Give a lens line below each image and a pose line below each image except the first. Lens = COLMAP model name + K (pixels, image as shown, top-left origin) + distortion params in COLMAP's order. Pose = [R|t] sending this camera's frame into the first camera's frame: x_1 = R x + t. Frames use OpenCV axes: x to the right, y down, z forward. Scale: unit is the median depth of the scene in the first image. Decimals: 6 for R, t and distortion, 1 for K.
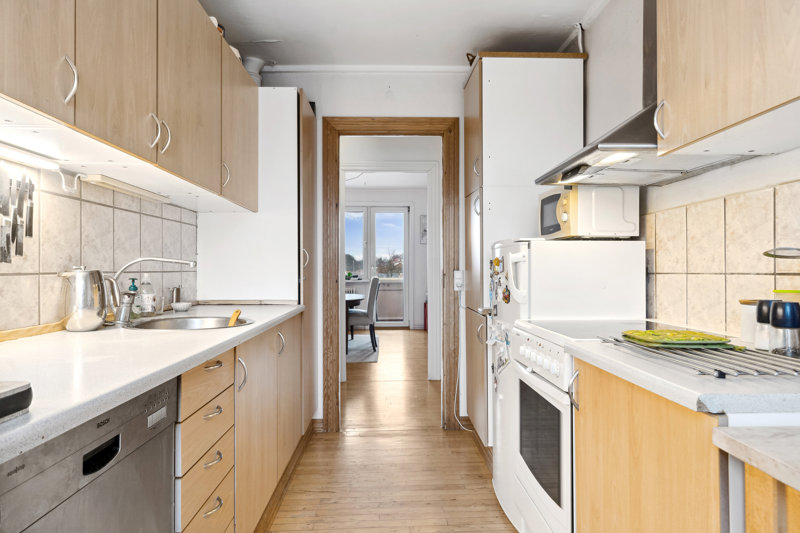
lens RADIAL K [[482.4, 0, 398.7], [0, 482.4, 268.1], [0, 0, 1]] dist [-0.000013, 0.000000]
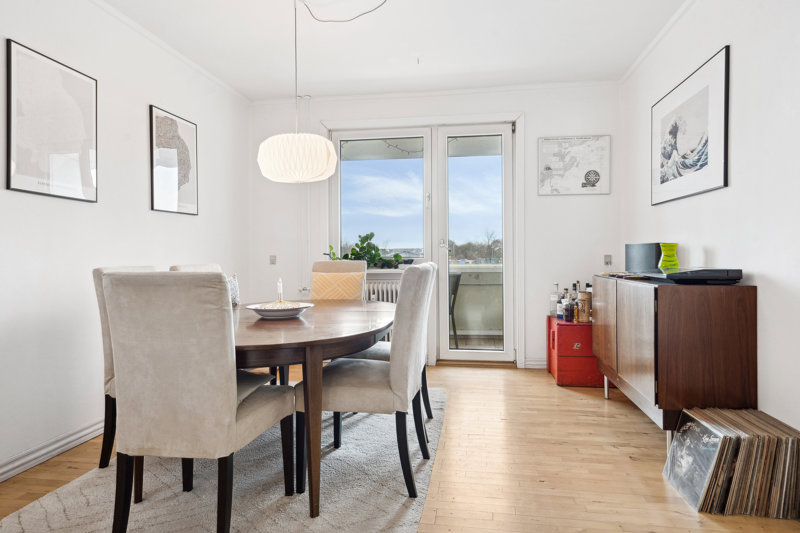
lens RADIAL K [[467.7, 0, 400.5], [0, 467.7, 263.6], [0, 0, 1]] dist [0.000188, 0.000001]
pose [[0.978280, -0.002093, -0.207278, 0.005985], [0.006235, 0.999794, 0.019329, 0.008979], [0.207195, -0.020202, 0.978091, 0.498938]]
